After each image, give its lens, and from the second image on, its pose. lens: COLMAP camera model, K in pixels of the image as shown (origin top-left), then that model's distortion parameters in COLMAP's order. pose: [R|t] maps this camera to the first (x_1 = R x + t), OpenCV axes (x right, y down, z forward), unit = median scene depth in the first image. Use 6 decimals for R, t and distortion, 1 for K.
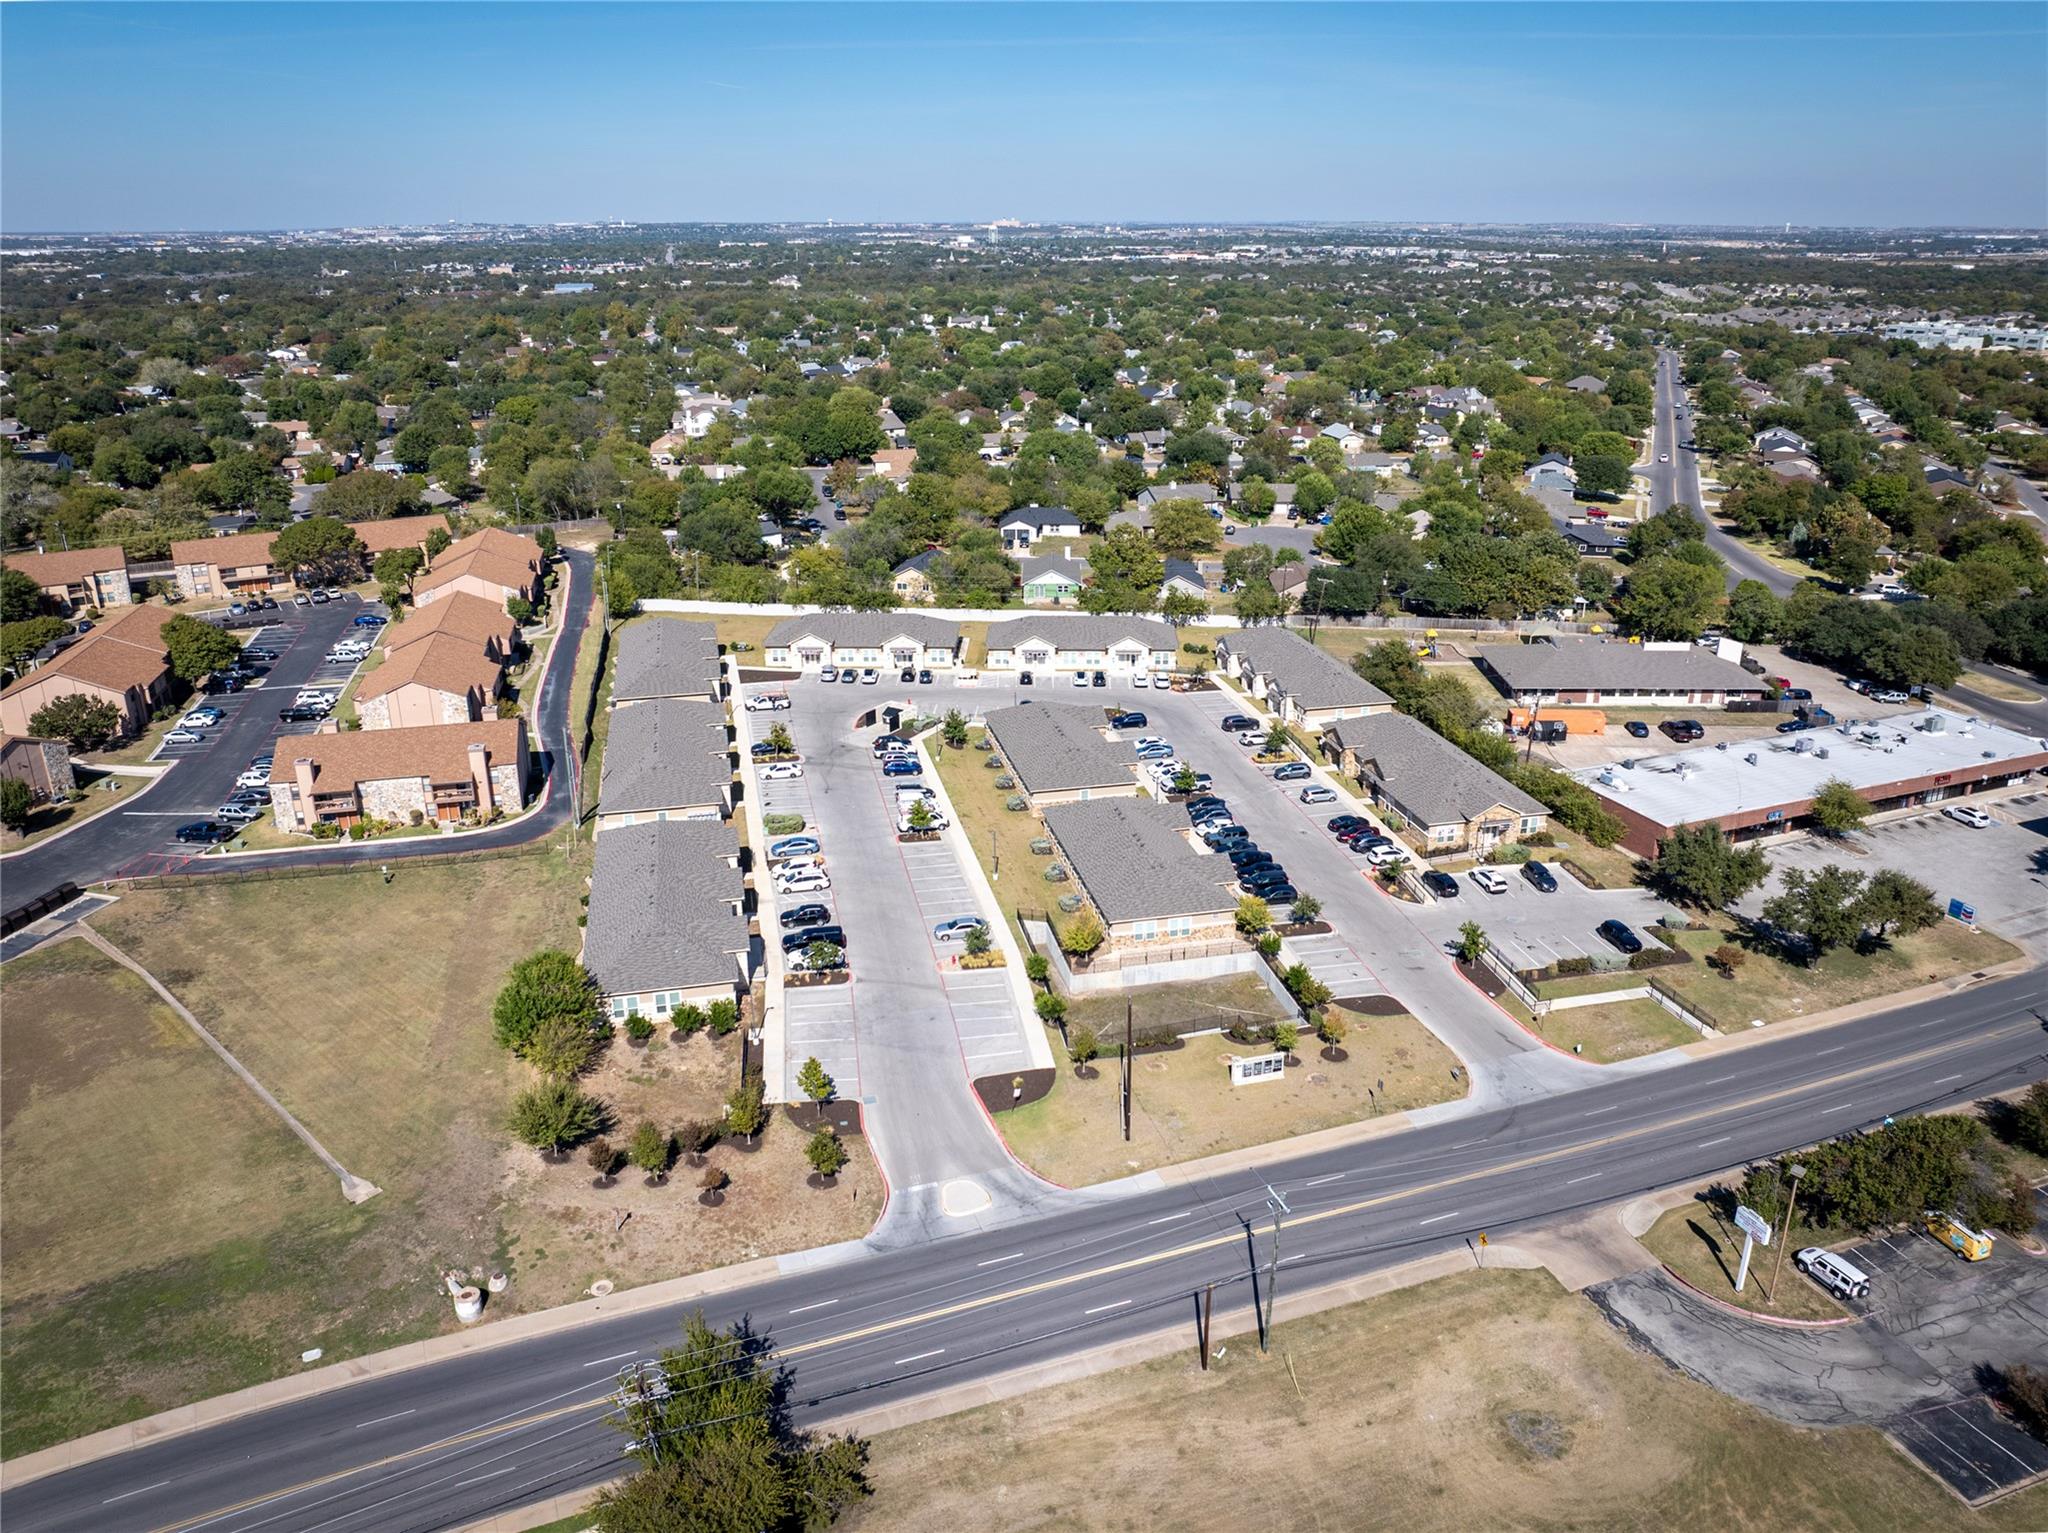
lens RADIAL K [[1456.1, 0, 1024.0], [0, 1456.1, 766.5], [0, 0, 1]] dist [-0.034448, -0.004856]
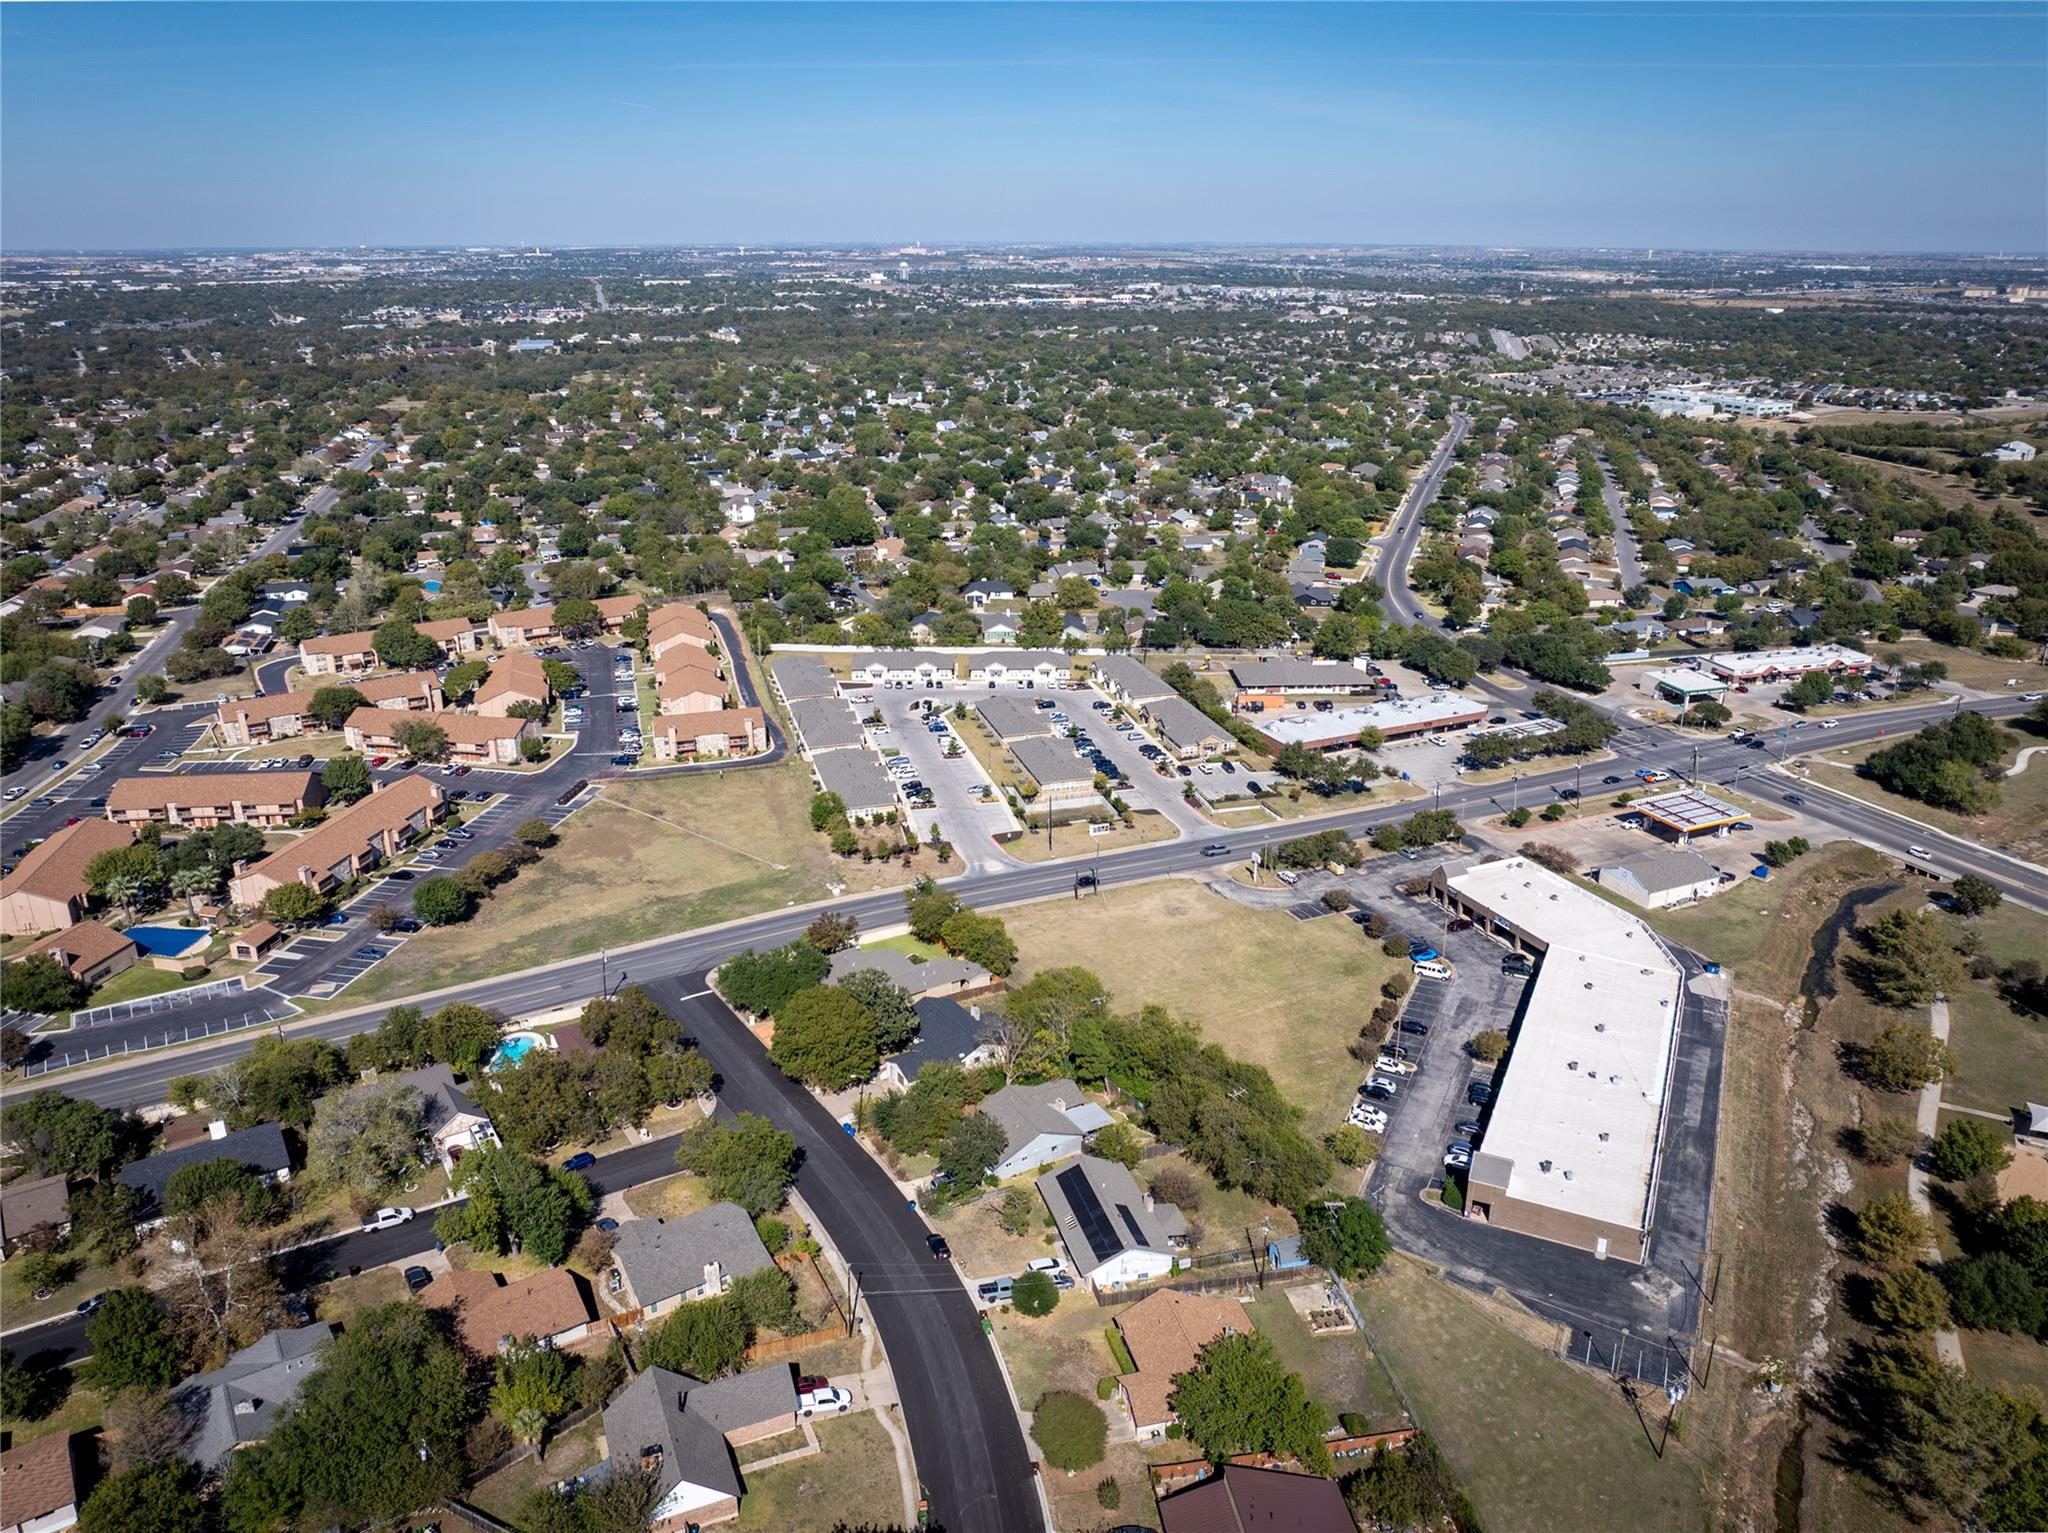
lens RADIAL K [[1436.2, 0, 1024.0], [0, 1436.2, 766.5], [0, 0, 1]] dist [-0.036805, 0.001125]
pose [[0.998001, -0.019434, 0.060138, -0.079600], [0.019851, 0.999783, -0.006336, 0.065925], [-0.060002, 0.007517, 0.998170, -0.976620]]
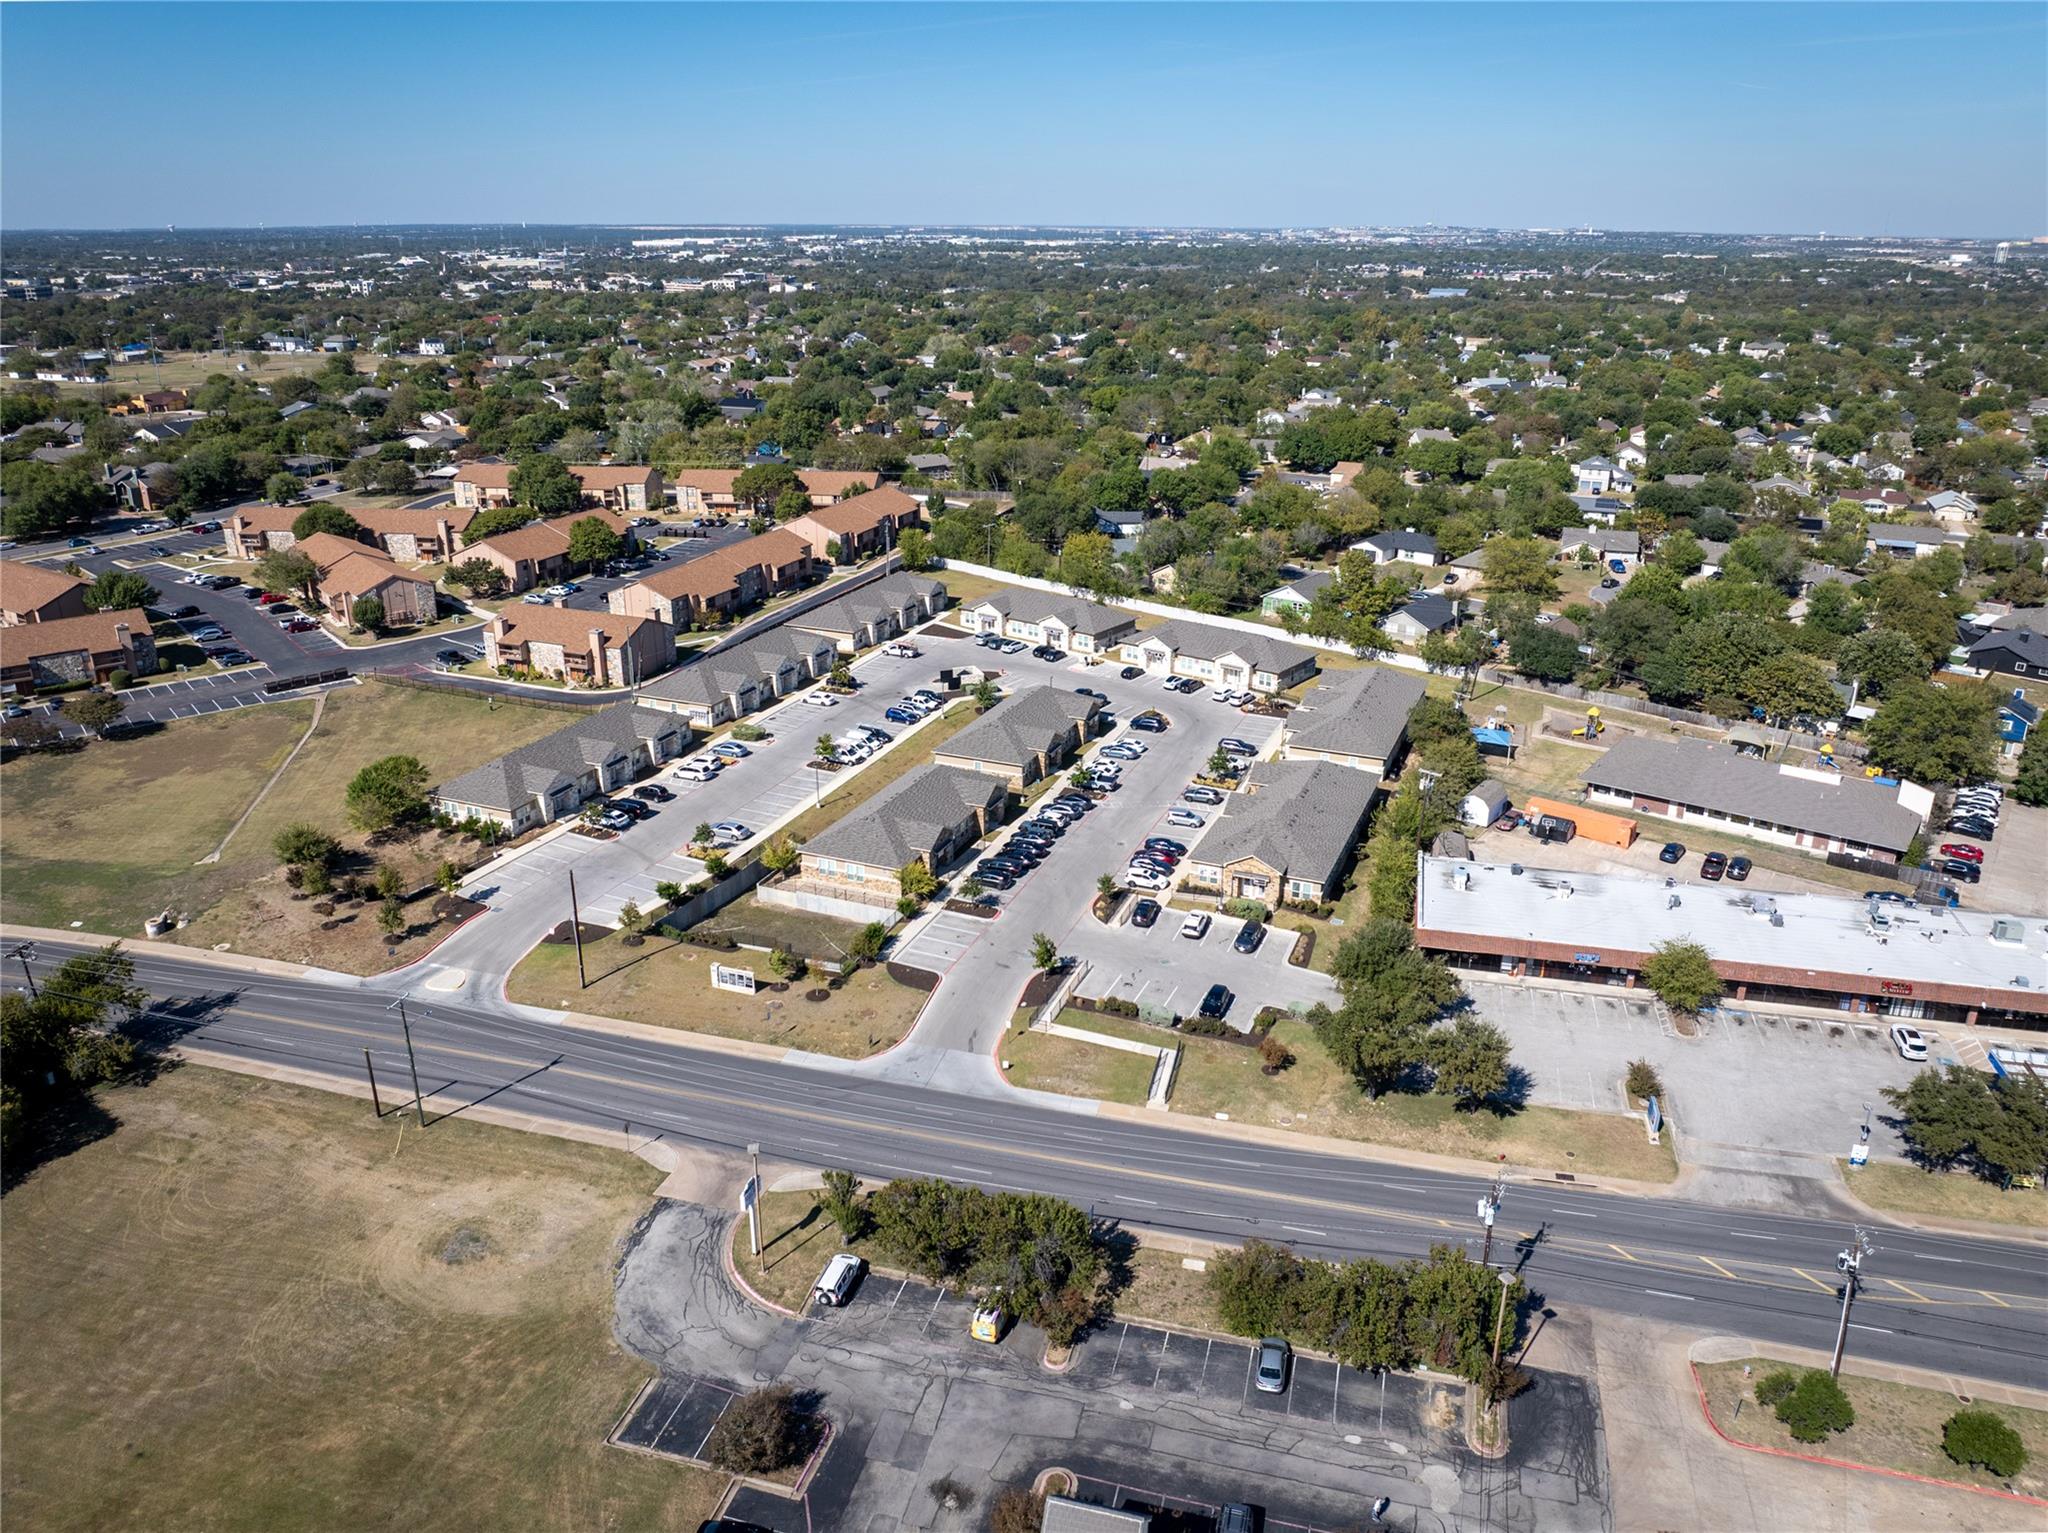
lens RADIAL K [[1436.2, 0, 1024.0], [0, 1436.2, 766.5], [0, 0, 1]] dist [-0.036805, 0.001125]
pose [[0.813049, 0.212194, -0.542149, 0.574834], [-0.211475, 0.975249, 0.064562, -0.050255], [0.542430, 0.062159, 0.837798, 0.093557]]
